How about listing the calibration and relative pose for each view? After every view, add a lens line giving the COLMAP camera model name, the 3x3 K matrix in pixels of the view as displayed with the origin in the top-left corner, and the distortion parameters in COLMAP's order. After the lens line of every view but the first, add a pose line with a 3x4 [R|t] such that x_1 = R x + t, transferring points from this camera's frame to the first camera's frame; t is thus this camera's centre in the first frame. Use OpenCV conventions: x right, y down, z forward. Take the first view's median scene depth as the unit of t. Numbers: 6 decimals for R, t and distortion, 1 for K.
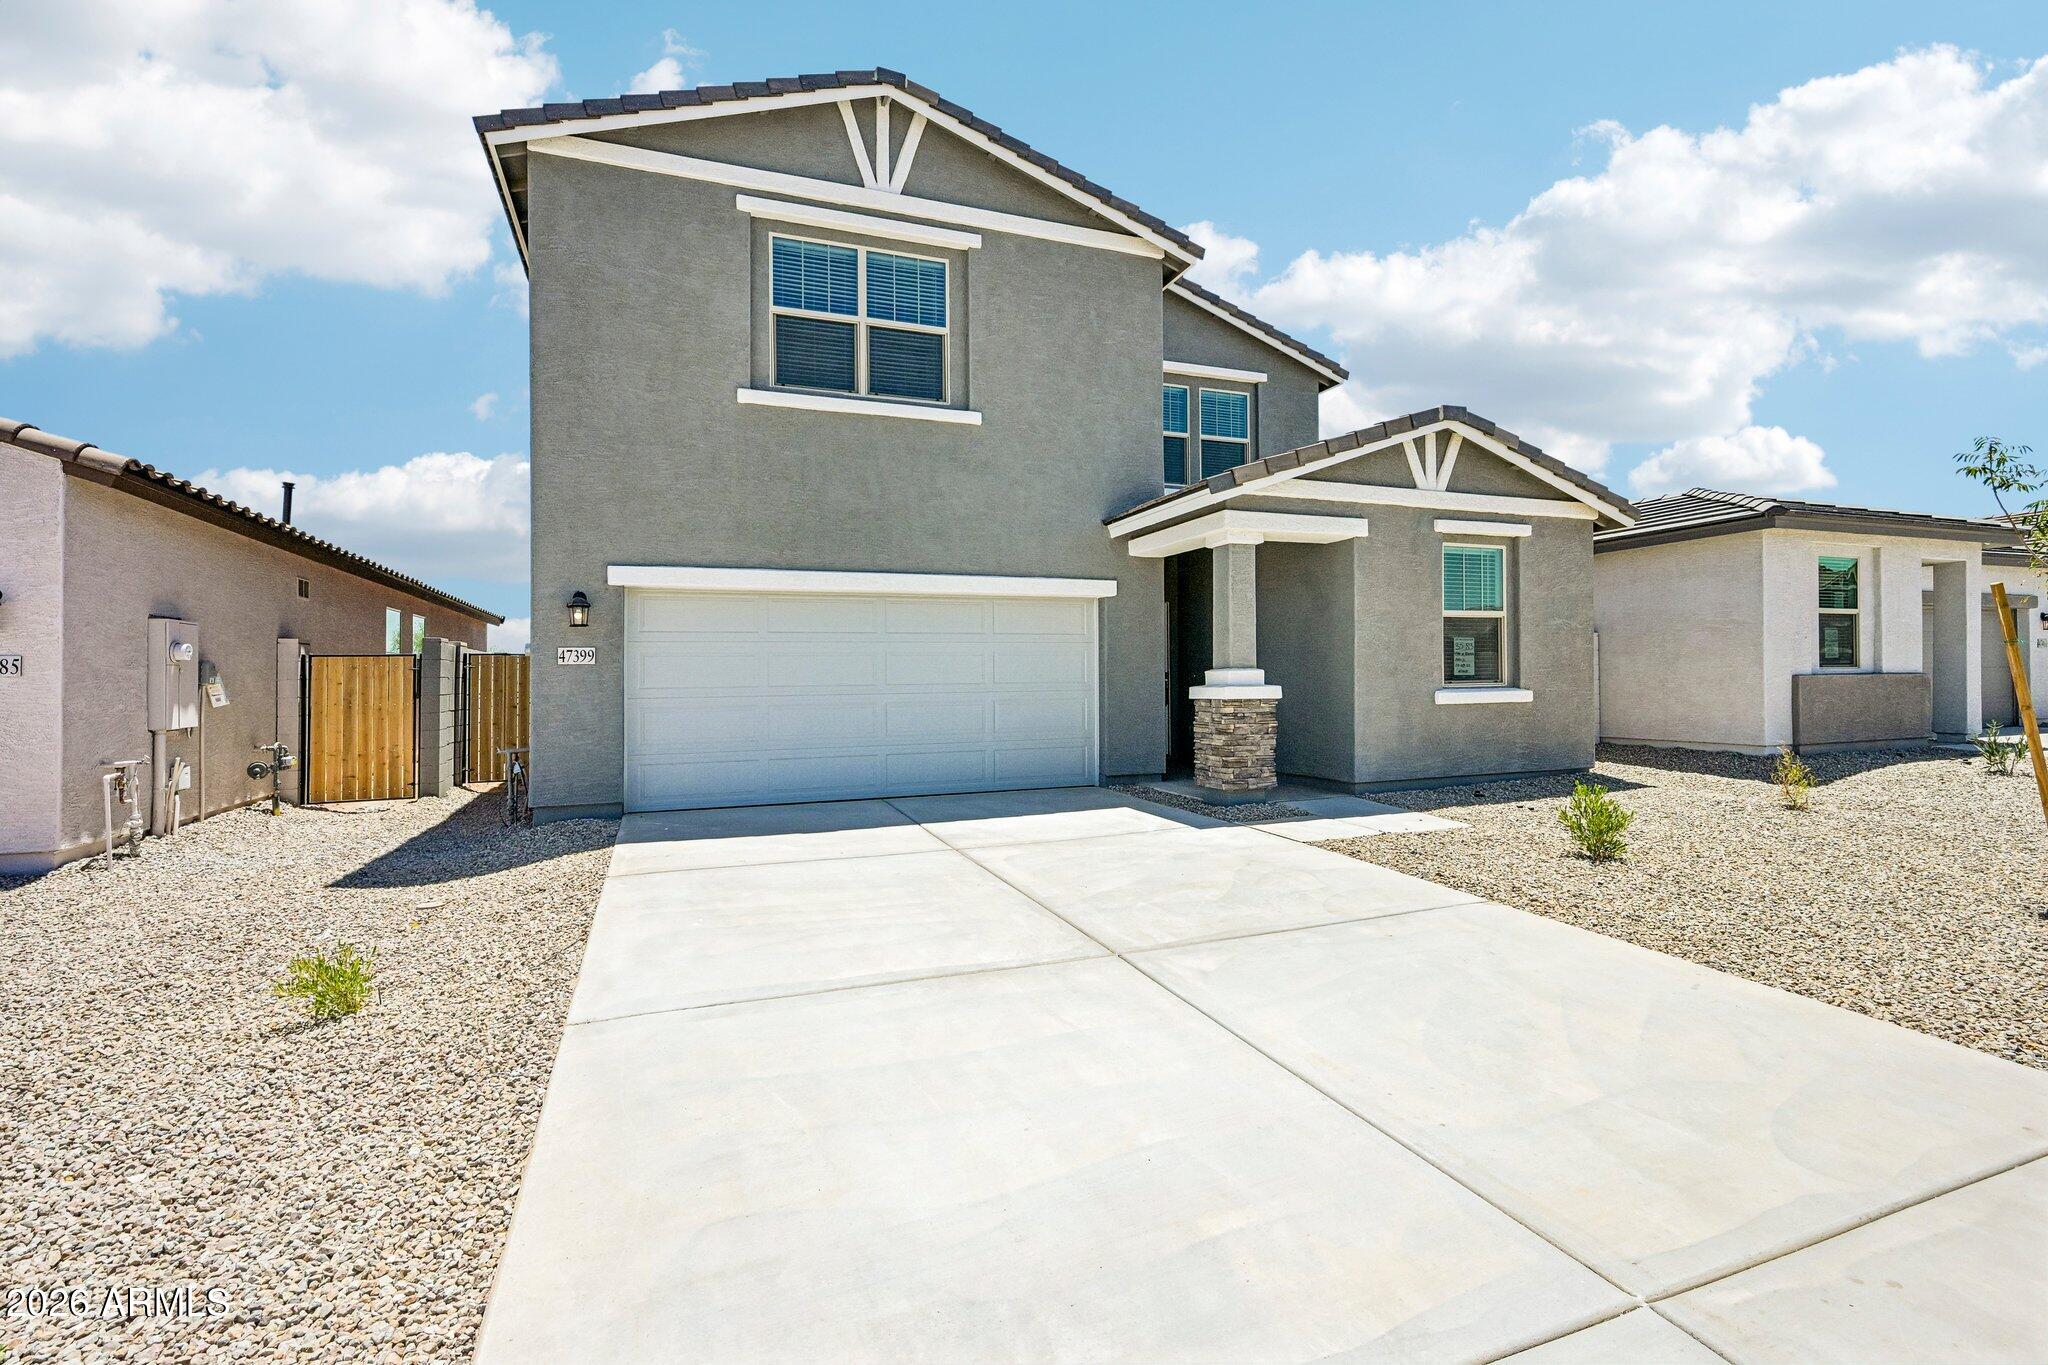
lens RADIAL K [[934.3, 0, 1025.3], [0, 934.3, 676.1], [0, 0, 1]] dist [0.007931, -0.001389]
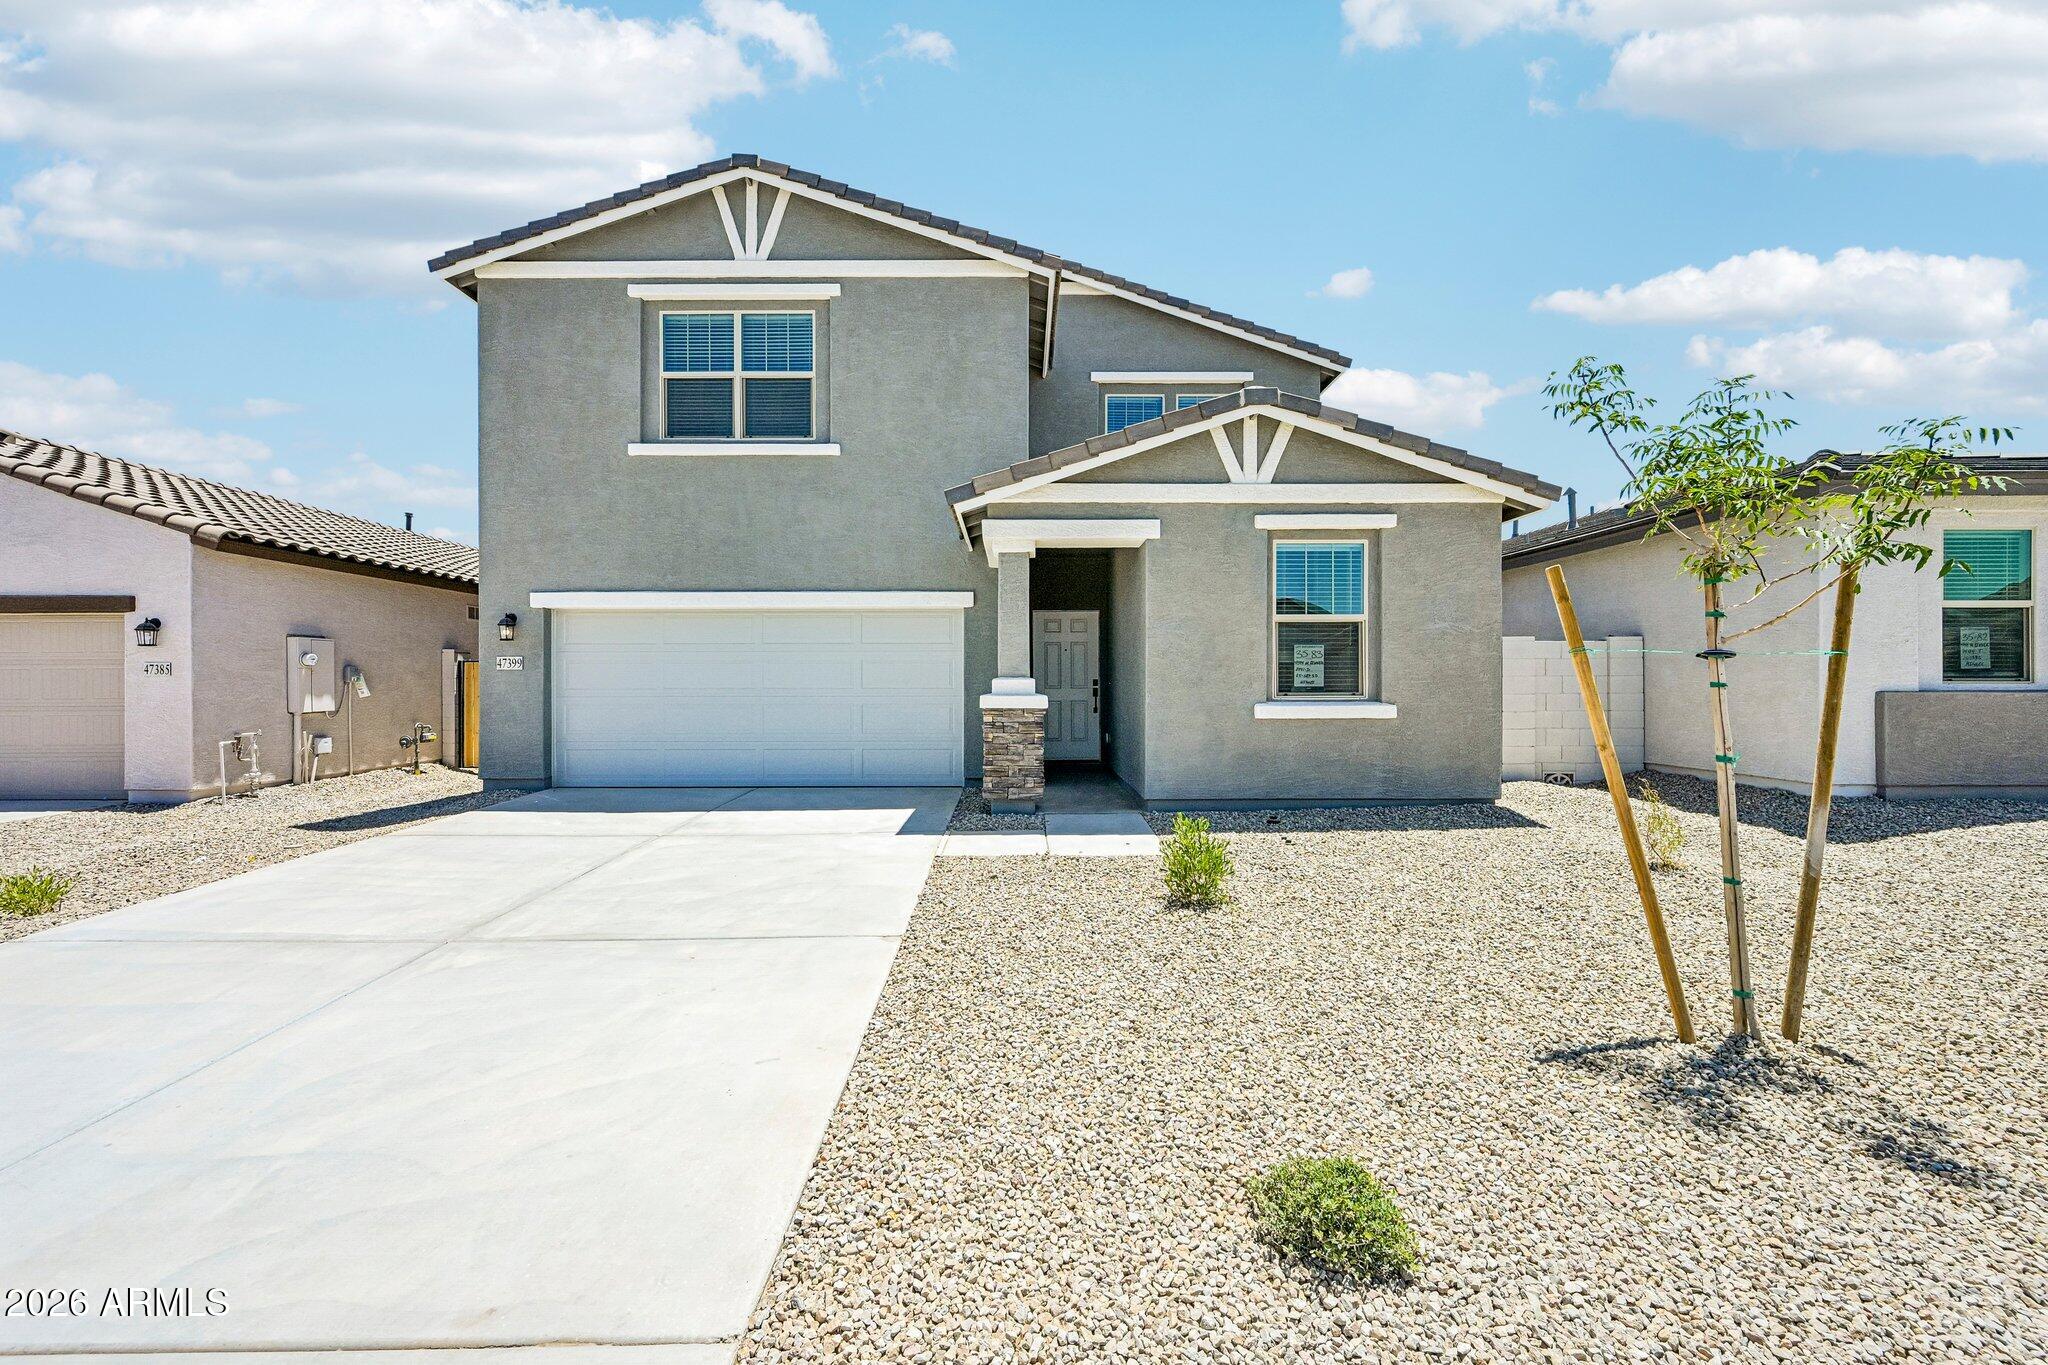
lens RADIAL K [[829.7, 0, 1022.5], [0, 829.7, 677.6], [0, 0, 1]] dist [0.004133, -0.000244]
pose [[0.931031, 0.009189, -0.364824, 0.533446], [-0.009455, 0.999955, 0.001058, -0.008456], [0.364817, 0.002465, 0.931076, 0.170061]]
